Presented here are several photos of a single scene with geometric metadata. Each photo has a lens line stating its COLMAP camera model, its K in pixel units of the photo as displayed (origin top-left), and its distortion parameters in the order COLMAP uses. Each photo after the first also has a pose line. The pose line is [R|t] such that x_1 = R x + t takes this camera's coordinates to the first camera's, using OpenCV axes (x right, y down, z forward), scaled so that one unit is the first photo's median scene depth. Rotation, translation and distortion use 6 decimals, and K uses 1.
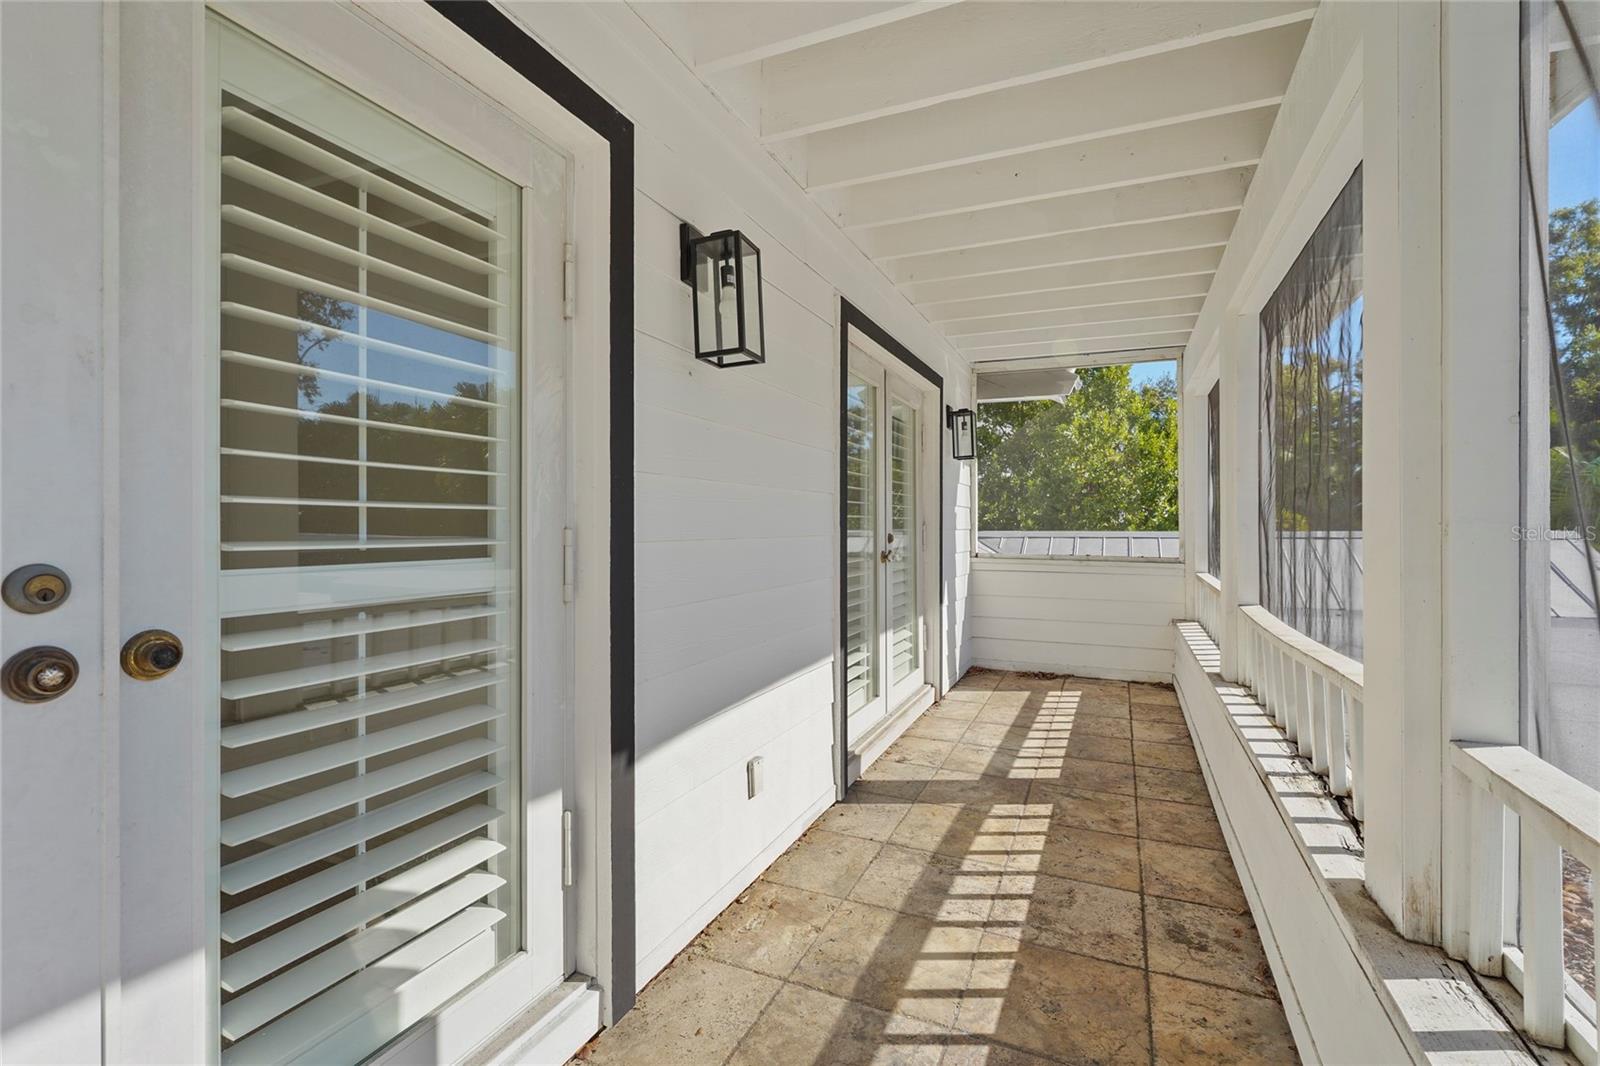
lens RADIAL K [[711.6, 0, 805.0], [0, 711.6, 528.2], [0, 0, 1]] dist [0.000835, -0.000511]
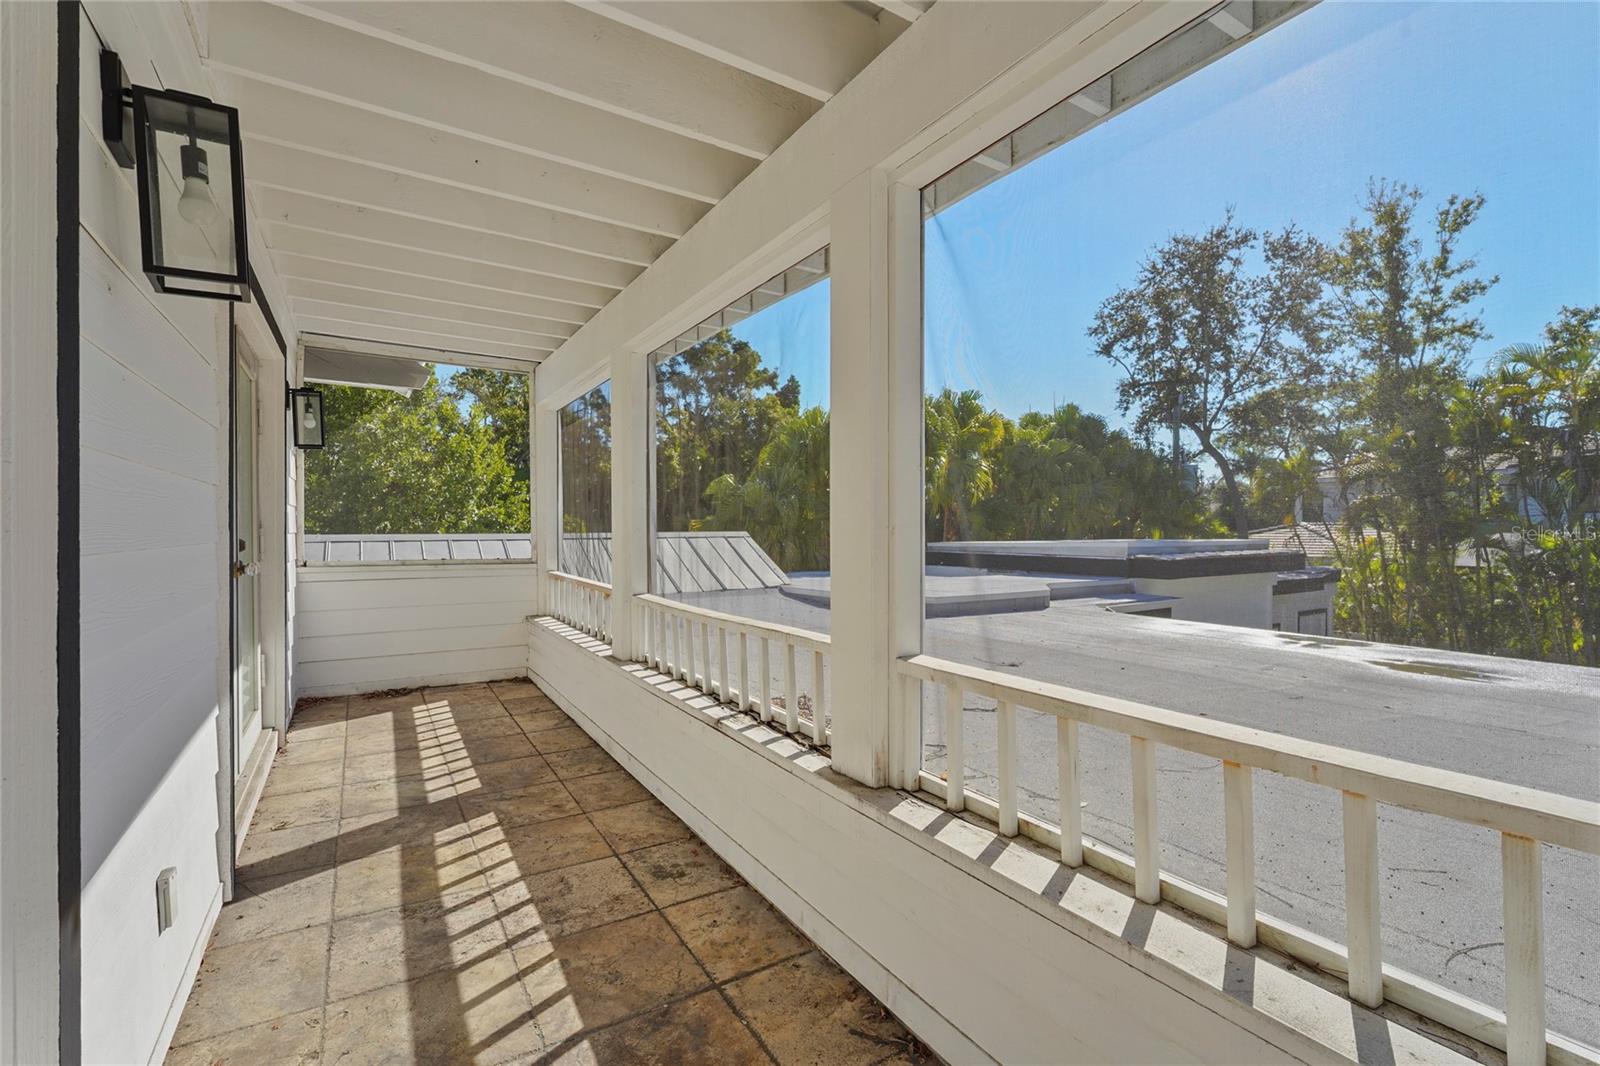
lens RADIAL K [[711.6, 0, 805.0], [0, 711.6, 528.2], [0, 0, 1]] dist [0.000835, -0.000511]
pose [[0.566750, -0.000274, 0.823890, -0.242979], [0.002913, 0.999994, -0.001672, -0.001736], [-0.823884, 0.003347, 0.566748, 0.096298]]
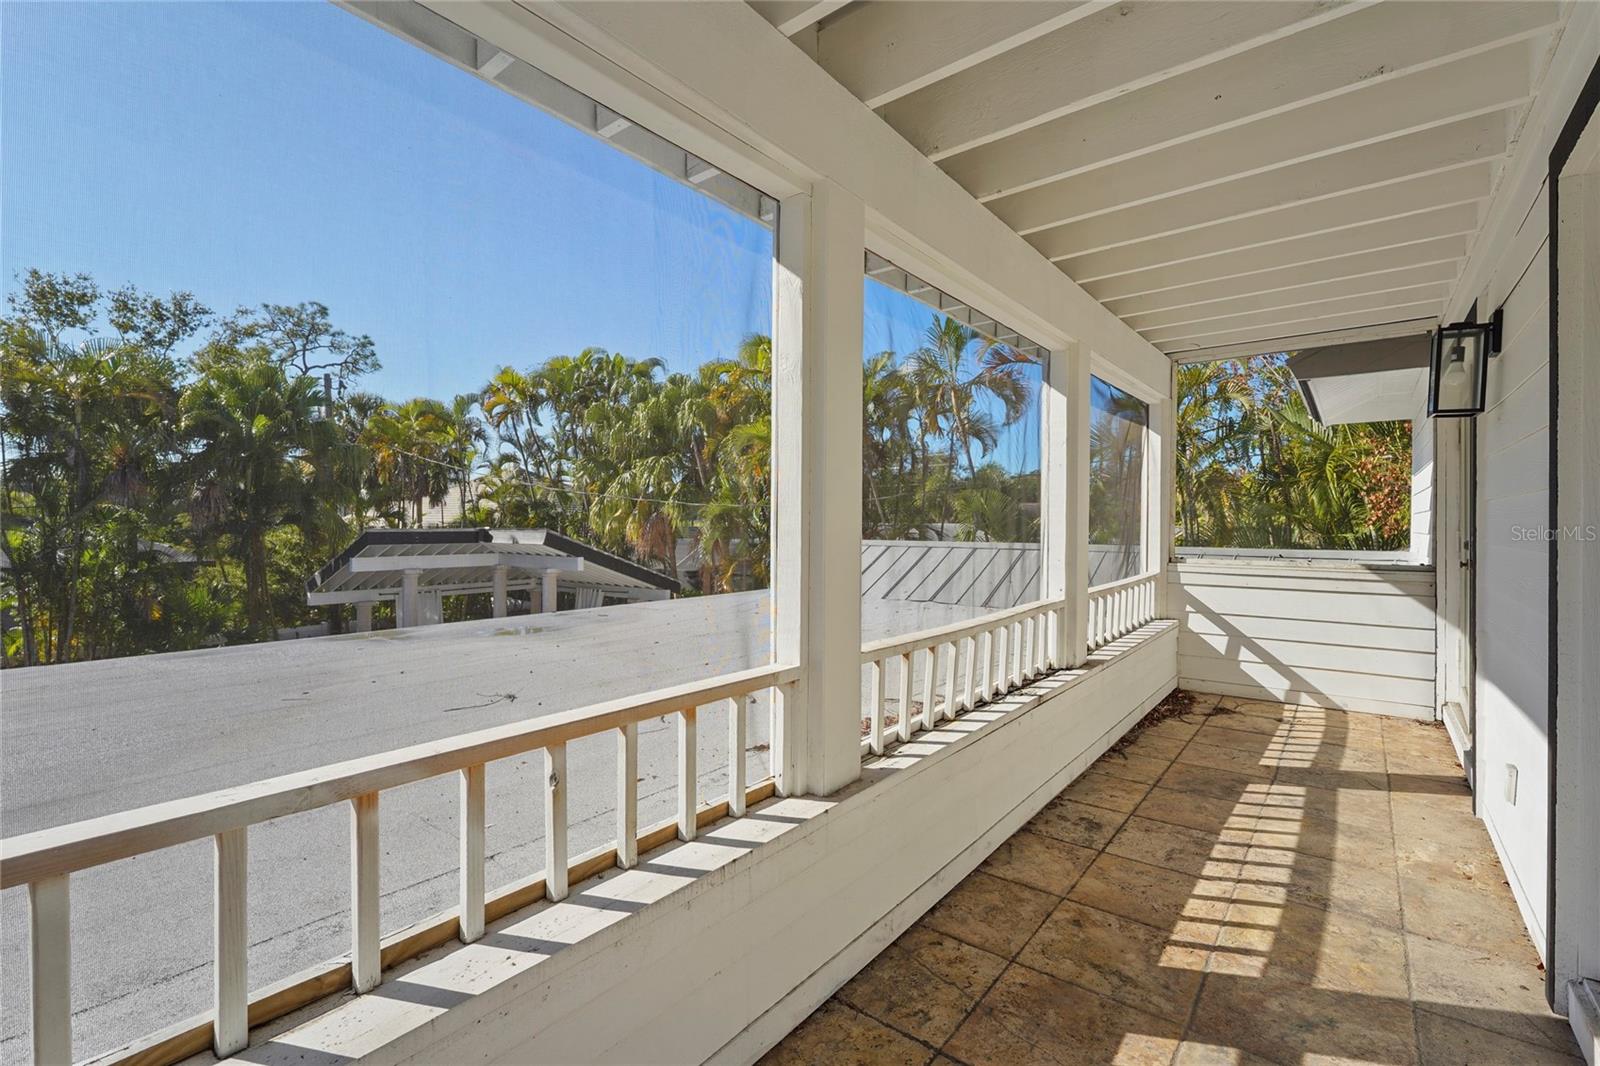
lens RADIAL K [[725.1, 0, 794.5], [0, 725.1, 523.7], [0, 0, 1]] dist [-0.002564, -0.000089]
pose [[-0.969100, -0.001403, 0.246663, 0.566623], [-0.000839, 0.999997, 0.002388, -0.018297], [-0.246665, 0.002108, -0.969098, 1.920570]]
